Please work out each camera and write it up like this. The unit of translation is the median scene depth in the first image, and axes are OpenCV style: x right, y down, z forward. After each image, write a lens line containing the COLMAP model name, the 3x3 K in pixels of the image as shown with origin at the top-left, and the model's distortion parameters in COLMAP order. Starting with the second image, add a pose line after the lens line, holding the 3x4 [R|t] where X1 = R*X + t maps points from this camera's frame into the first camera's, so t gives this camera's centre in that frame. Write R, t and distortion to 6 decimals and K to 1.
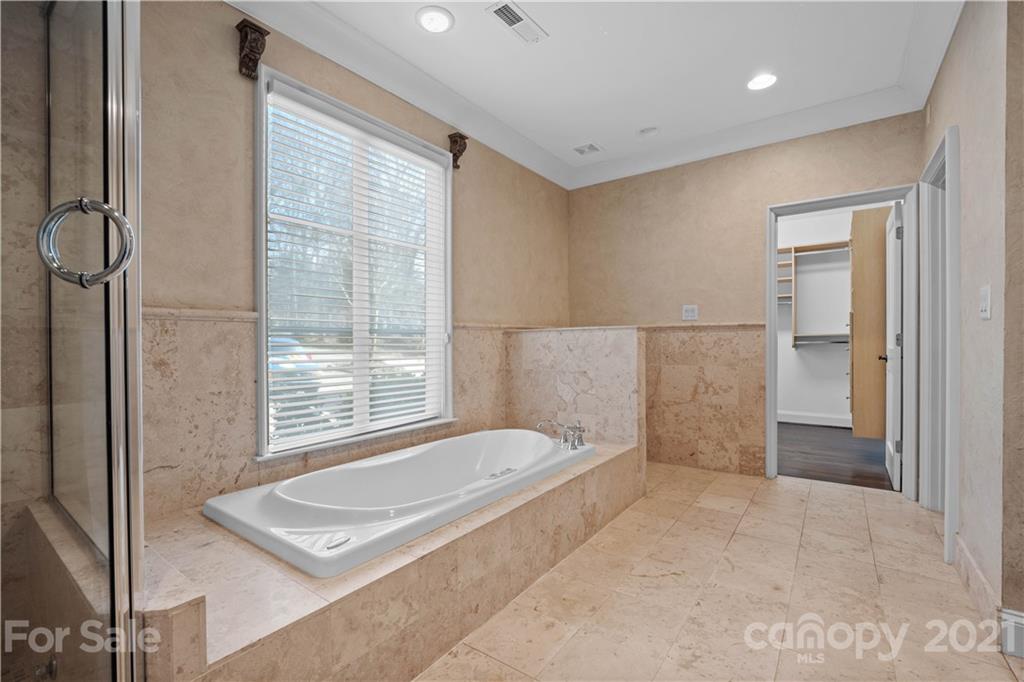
lens RADIAL K [[442.1, 0, 519.0], [0, 442.1, 343.7], [0, 0, 1]] dist [-0.001742, -0.000103]
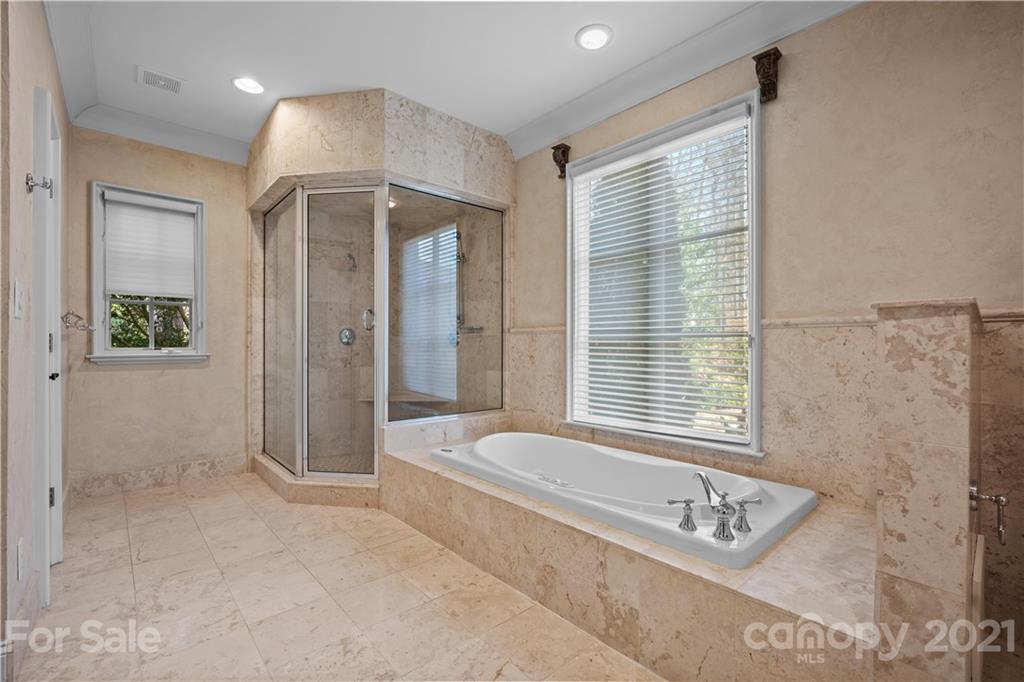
lens RADIAL K [[442.1, 0, 519.5], [0, 442.1, 342.9], [0, 0, 1]] dist [-0.001742, -0.000103]
pose [[-0.193123, -0.001017, -0.981174, 0.981252], [-0.004956, 0.999988, -0.000061, -0.012577], [0.981162, 0.004851, -0.193125, 1.167181]]
